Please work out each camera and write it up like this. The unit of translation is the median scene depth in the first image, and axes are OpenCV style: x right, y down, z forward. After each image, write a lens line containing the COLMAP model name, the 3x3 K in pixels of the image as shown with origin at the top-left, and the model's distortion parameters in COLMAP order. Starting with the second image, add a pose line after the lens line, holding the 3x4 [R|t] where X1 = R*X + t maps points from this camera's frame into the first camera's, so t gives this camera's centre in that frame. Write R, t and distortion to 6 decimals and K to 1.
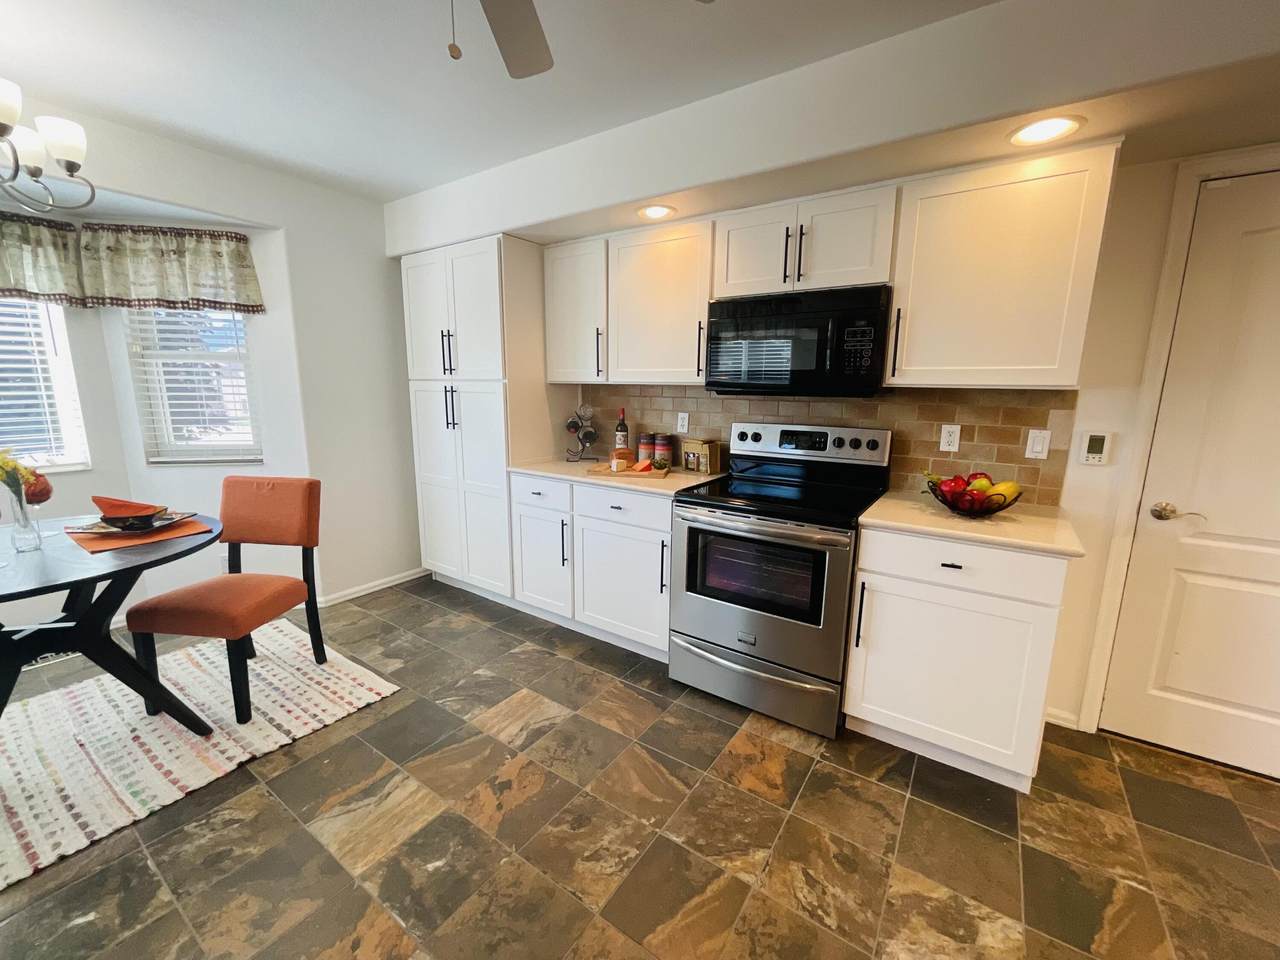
lens RADIAL K [[516.0, 0, 640.0], [0, 516.0, 480.0], [0, 0, 1]] dist [0.001332, -0.000304]
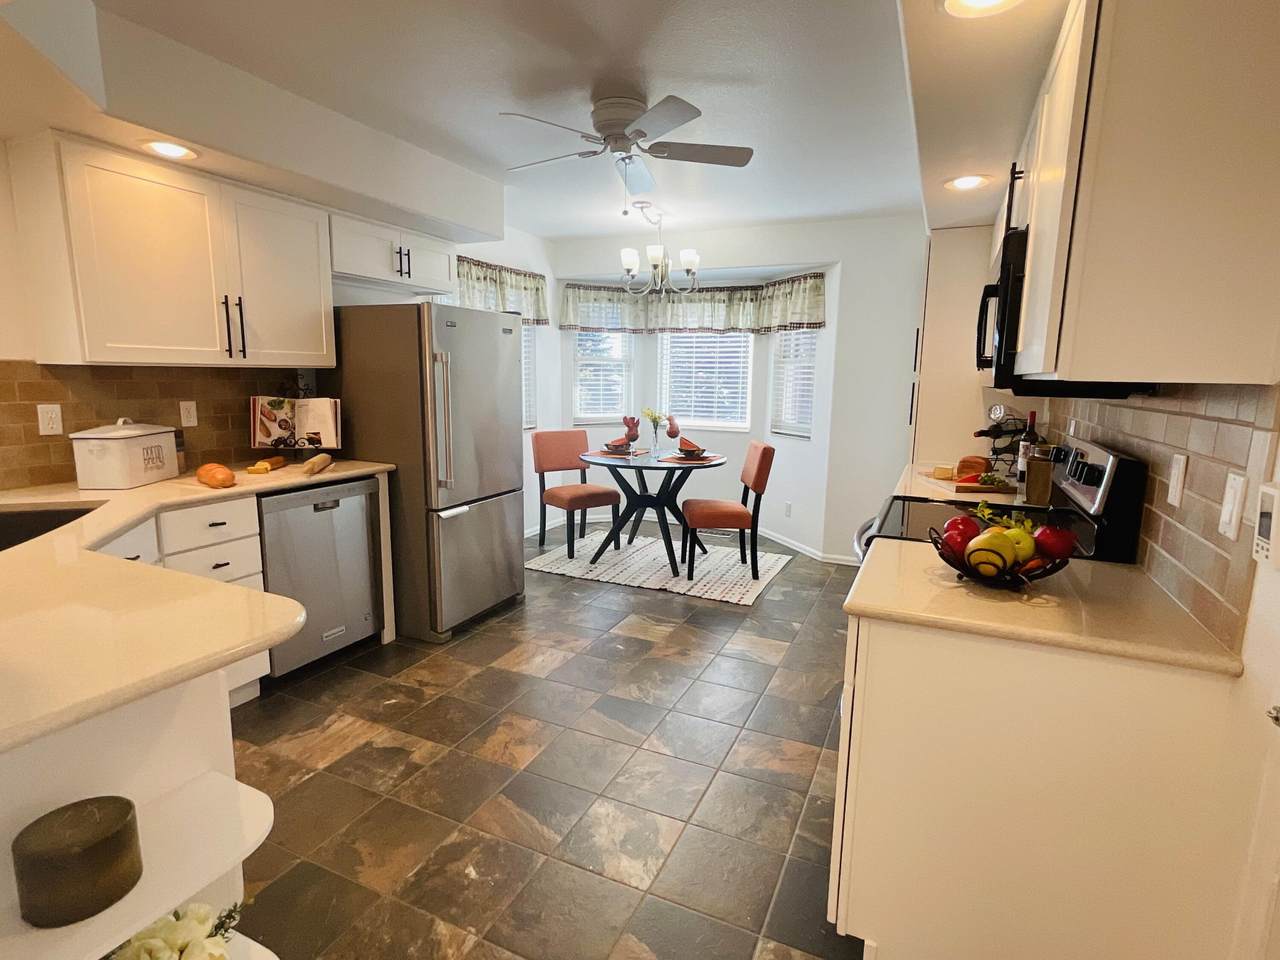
lens RADIAL K [[647.2, 0, 640.0], [0, 647.2, 480.0], [0, 0, 1]] dist [0.001296, 0.000087]
pose [[0.170878, 0.149199, -0.973930, 1.020643], [-0.189596, 0.974975, 0.116094, -0.050646], [0.966879, 0.164815, 0.194889, 0.325246]]
